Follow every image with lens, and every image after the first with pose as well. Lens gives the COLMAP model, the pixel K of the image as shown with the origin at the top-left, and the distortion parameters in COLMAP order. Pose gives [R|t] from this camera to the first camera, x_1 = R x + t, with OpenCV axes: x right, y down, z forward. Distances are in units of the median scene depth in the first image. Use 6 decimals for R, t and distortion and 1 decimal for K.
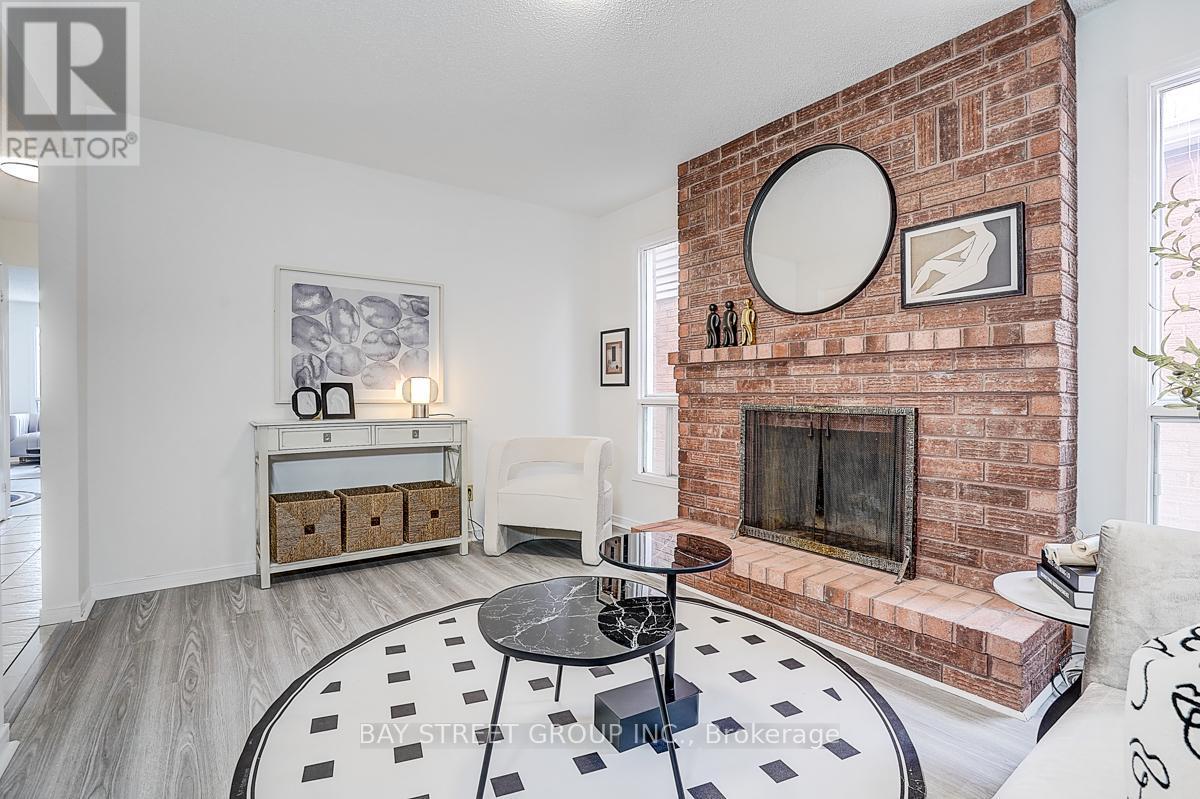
lens RADIAL K [[558.8, 0, 599.9], [0, 558.8, 404.2], [0, 0, 1]] dist [-0.037733, 0.003327]
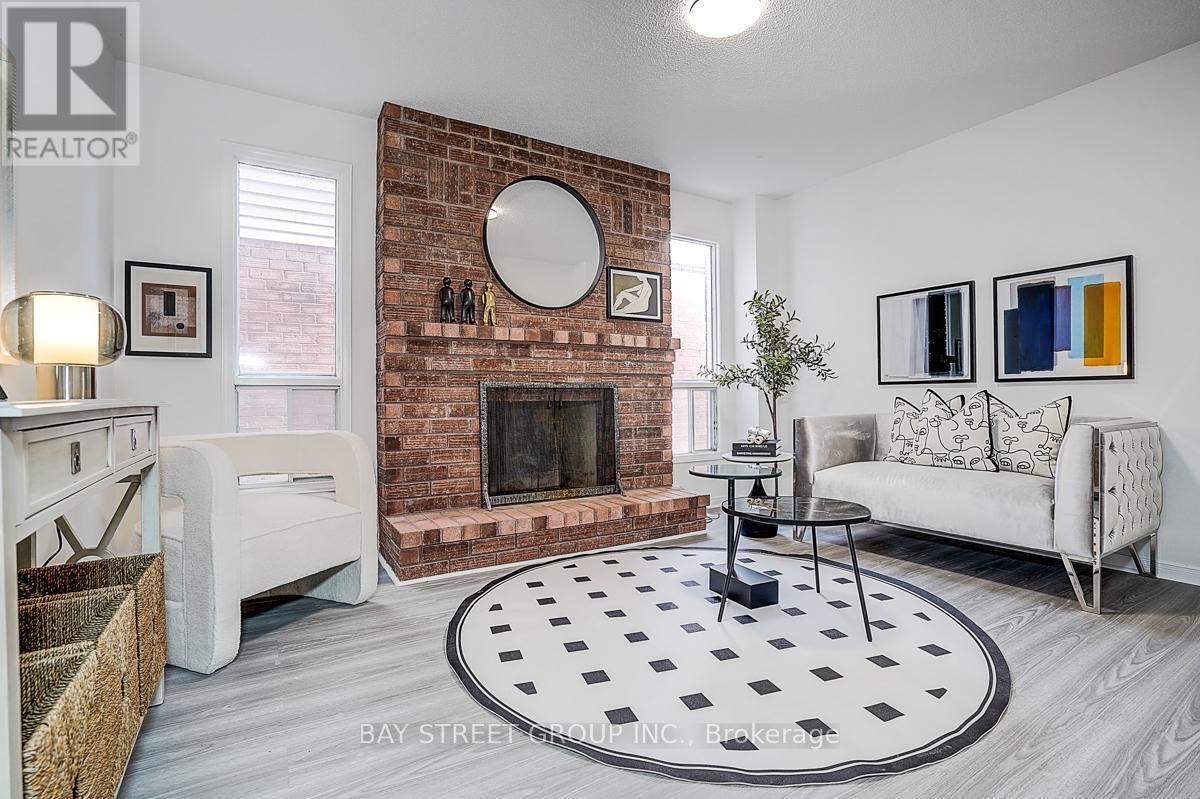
lens RADIAL K [[558.8, 0, 600.0], [0, 558.8, 398.0], [0, 0, 1]] dist [-0.037733, 0.003327]
pose [[0.084335, -0.004428, 0.996428, -0.827365], [0.023172, 0.999728, 0.002481, 0.035707], [-0.996168, 0.022880, 0.084415, 0.749810]]
